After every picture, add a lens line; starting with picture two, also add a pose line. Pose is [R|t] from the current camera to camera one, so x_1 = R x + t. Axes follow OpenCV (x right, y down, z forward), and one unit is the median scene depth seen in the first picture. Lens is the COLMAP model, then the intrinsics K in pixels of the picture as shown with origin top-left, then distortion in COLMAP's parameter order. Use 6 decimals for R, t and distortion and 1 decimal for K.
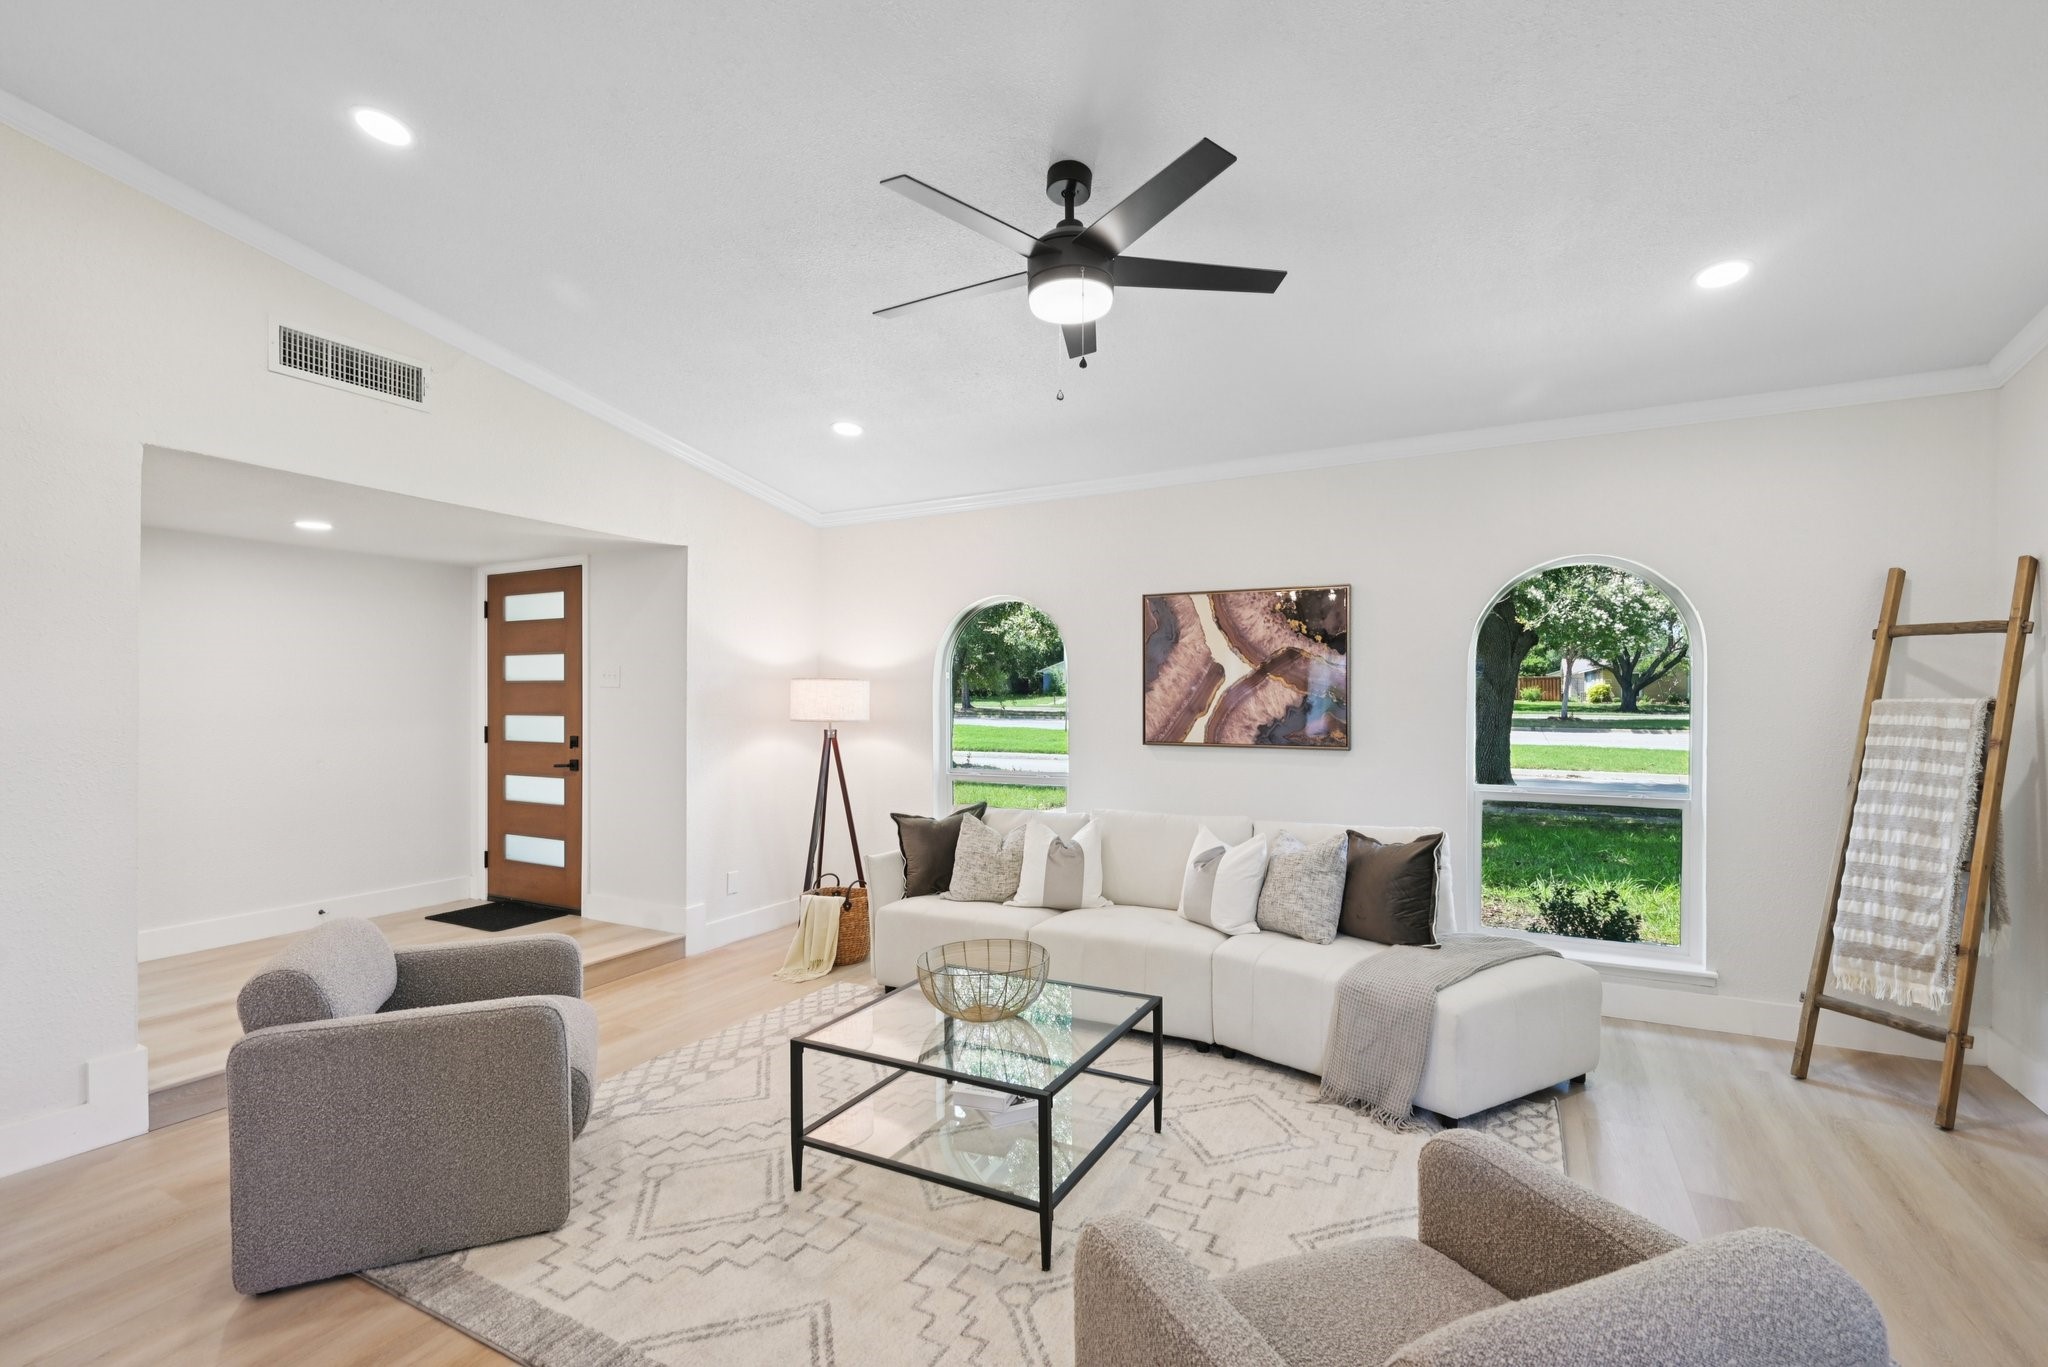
lens RADIAL K [[930.7, 0, 1026.0], [0, 930.7, 695.5], [0, 0, 1]] dist [-0.001464, -0.000050]
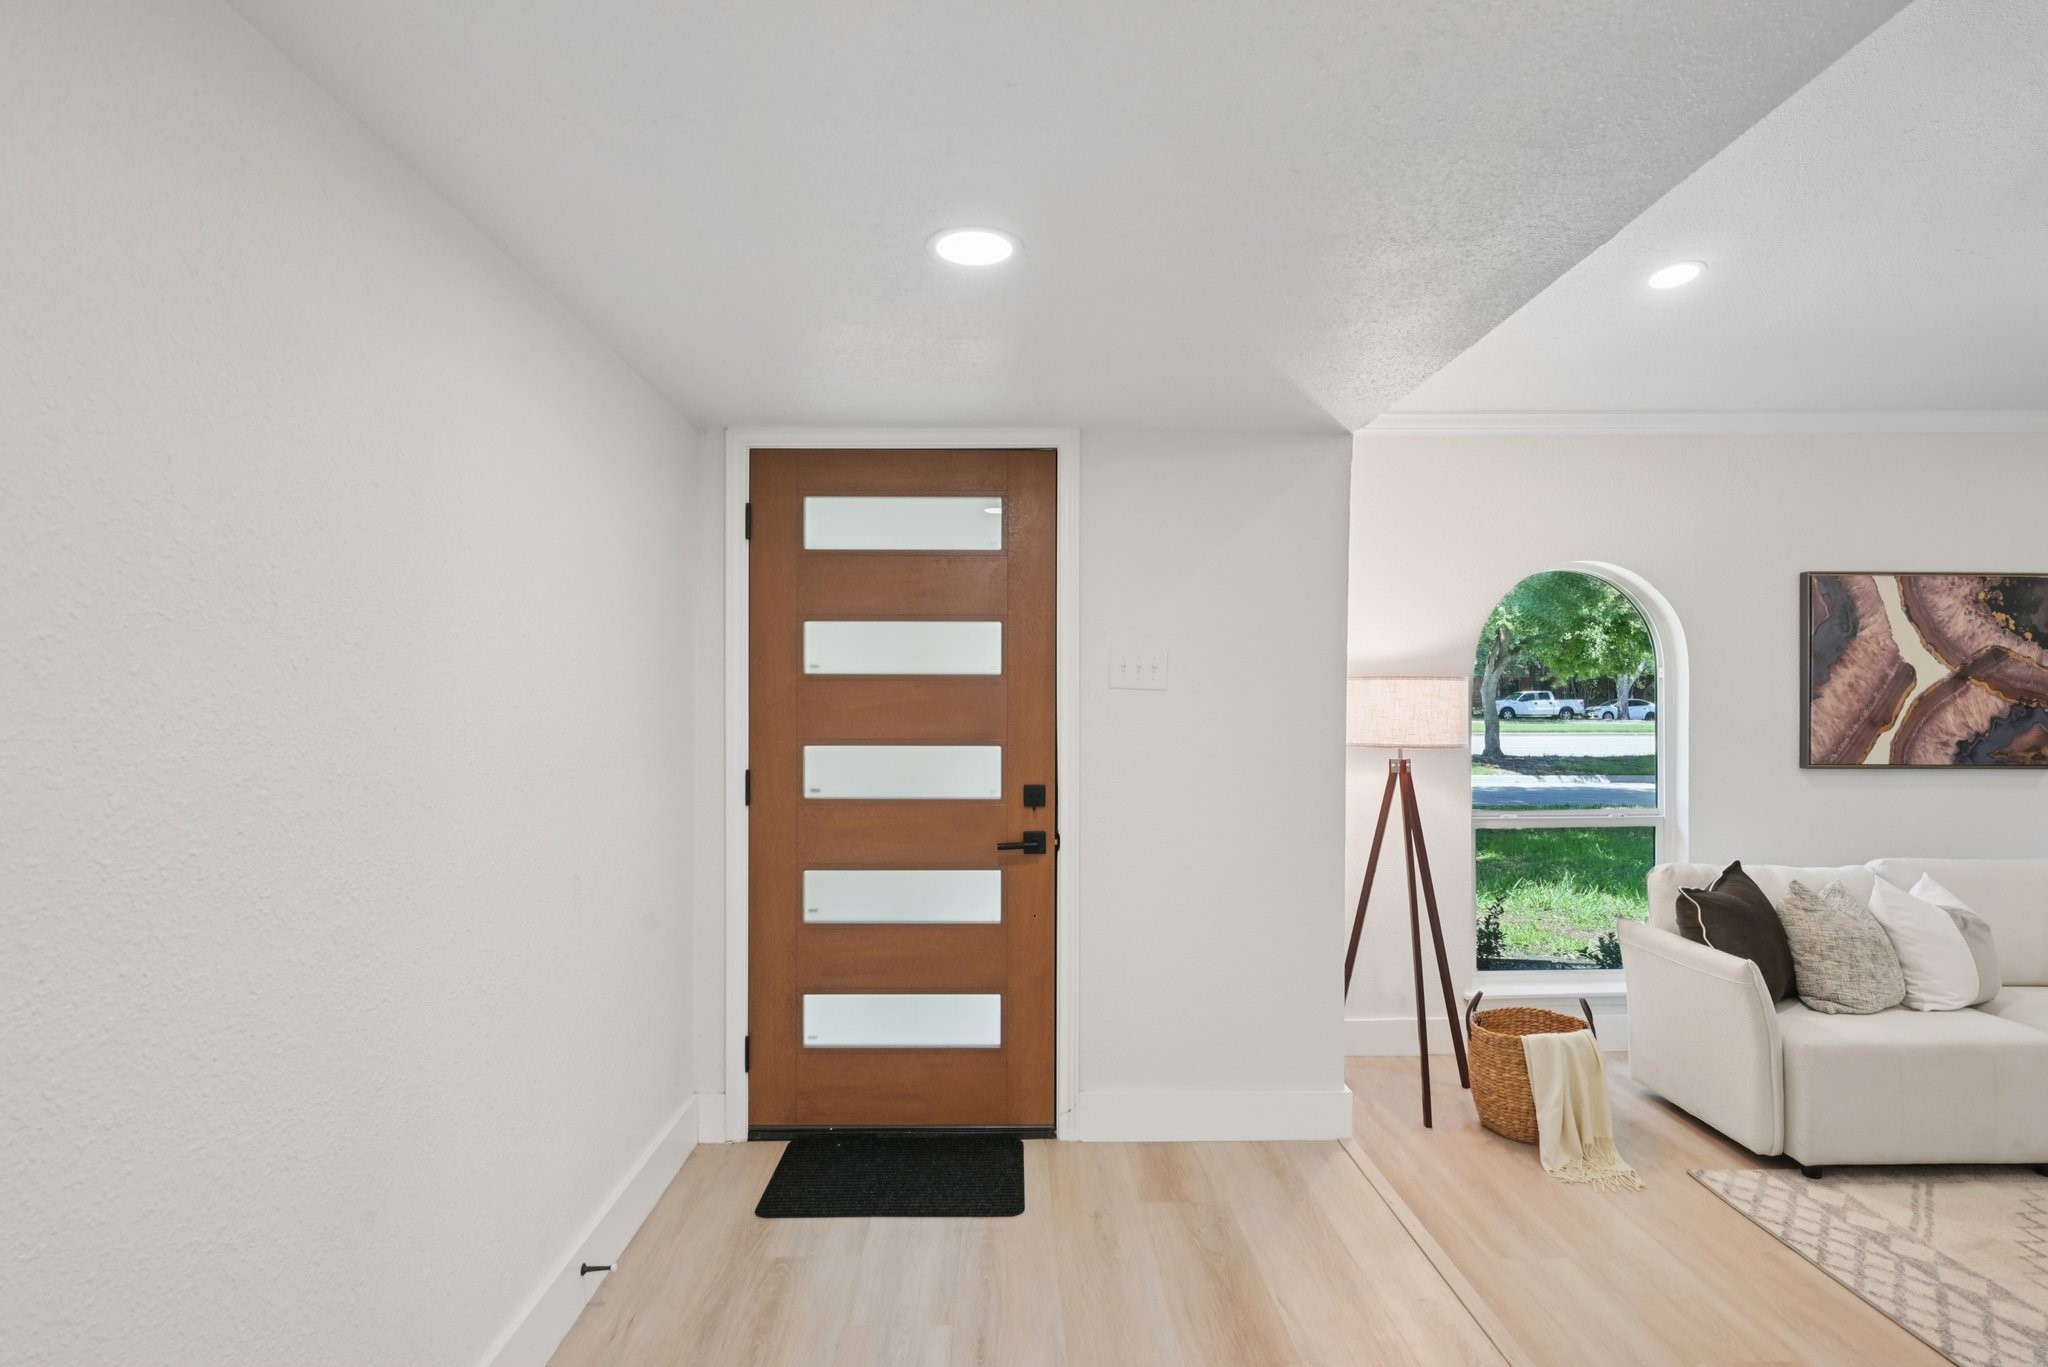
lens RADIAL K [[1040.2, 0, 1022.4], [0, 1040.2, 695.5], [0, 0, 1]] dist [0.001308, -0.001022]
pose [[0.876332, 0.002219, 0.481702, -0.903879], [-0.001509, 0.999997, -0.001861, -0.004710], [-0.481705, 0.000904, 0.876333, 0.599662]]
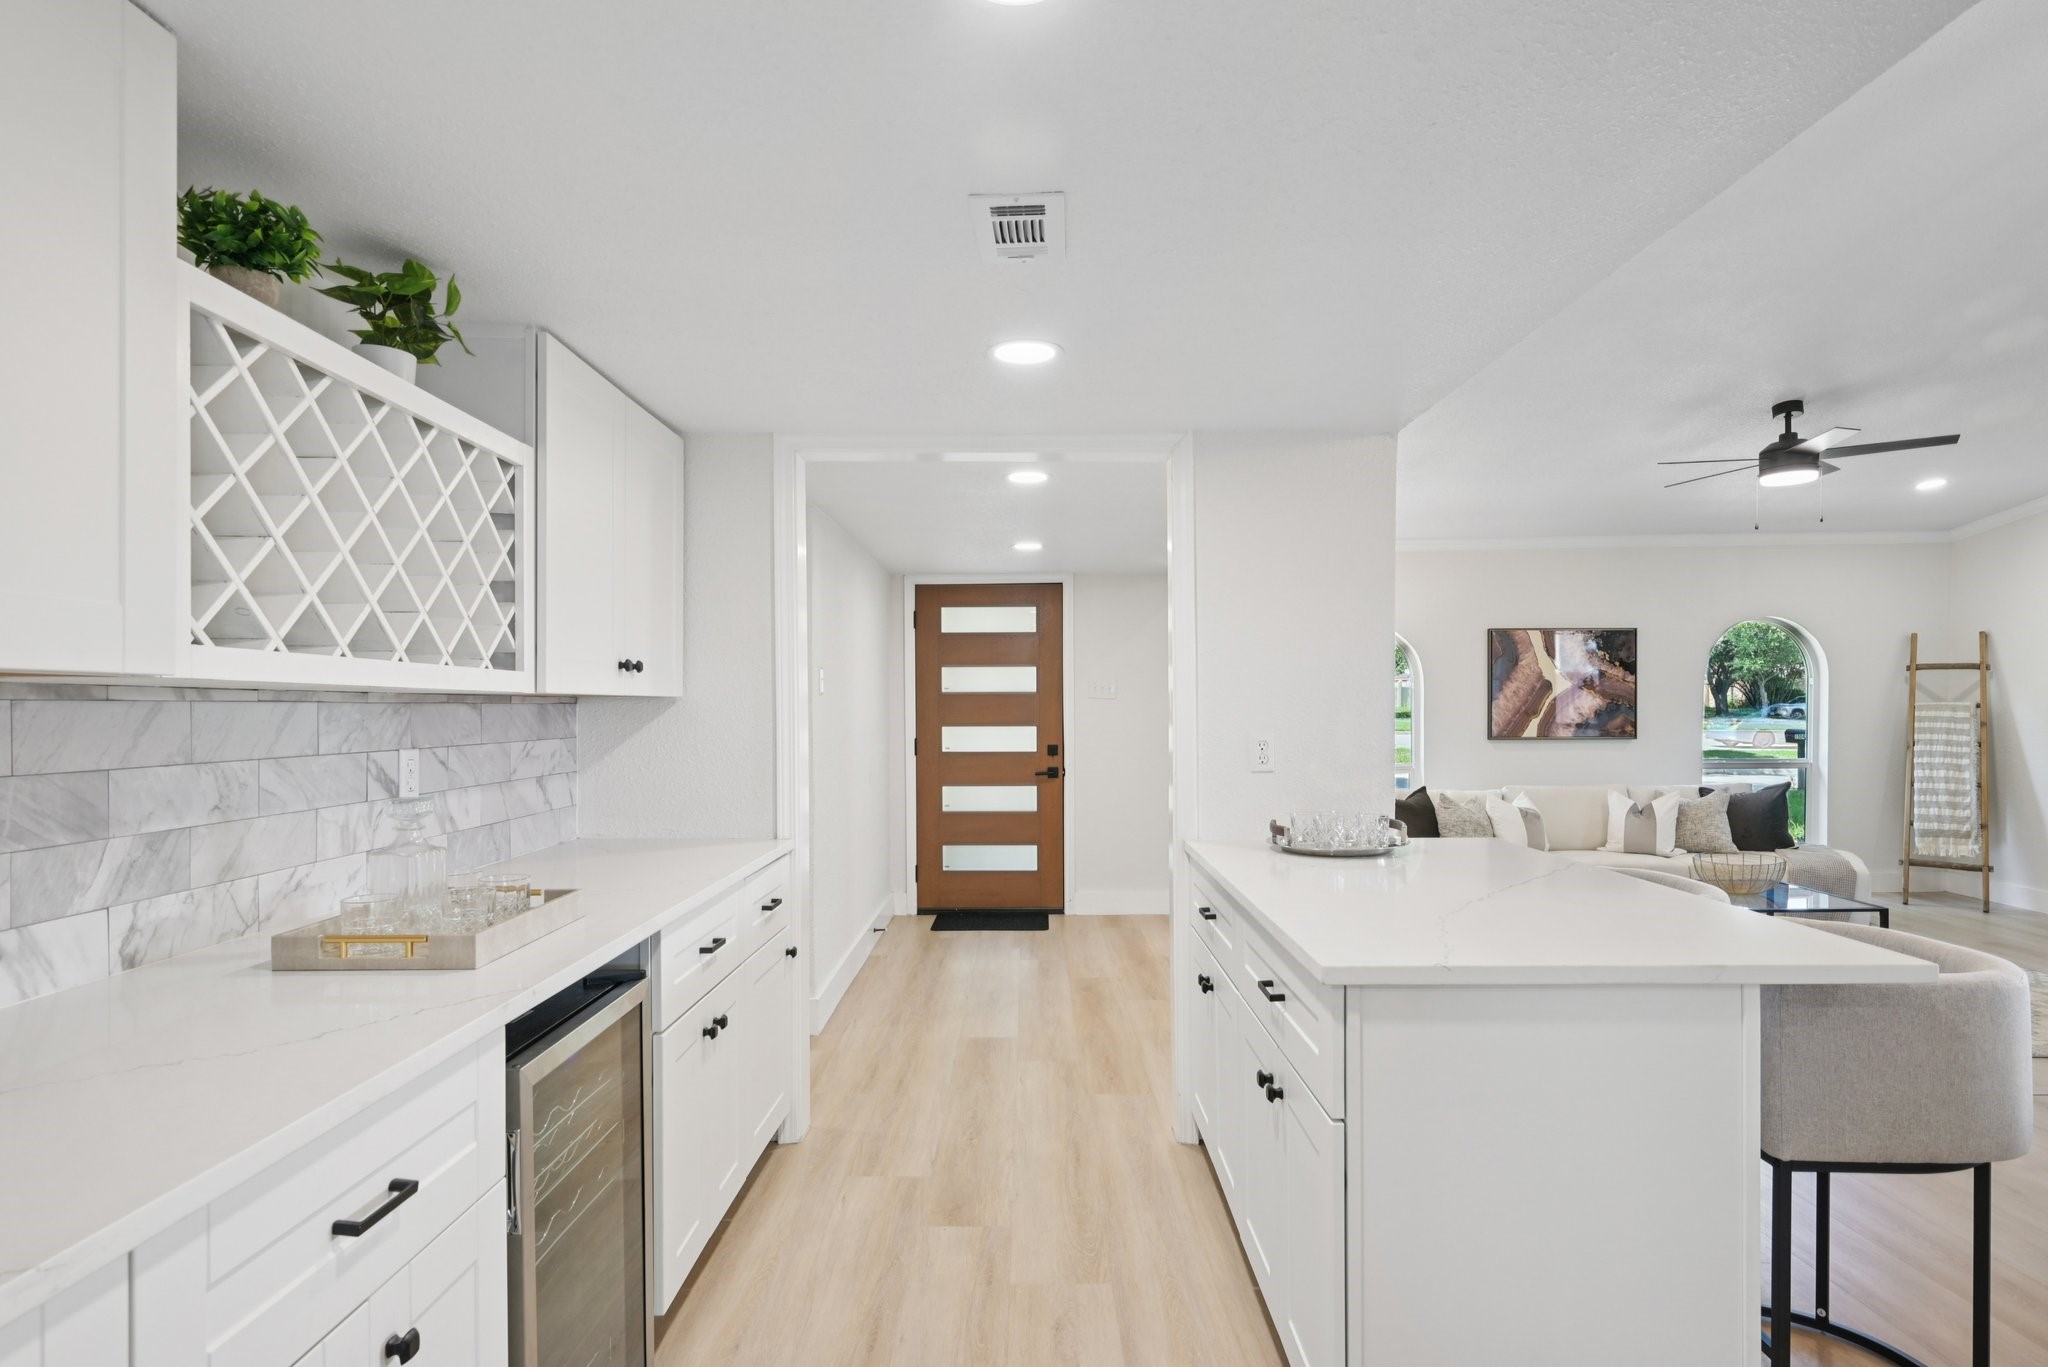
lens RADIAL K [[1070.8, 0, 1026.3], [0, 1070.8, 714.0], [0, 0, 1]] dist [0.000226, 0.000063]
pose [[0.886952, -0.010358, 0.461746, -1.267568], [0.005583, 0.999916, 0.011705, -0.006744], [-0.461829, -0.007803, 0.886935, -0.072697]]
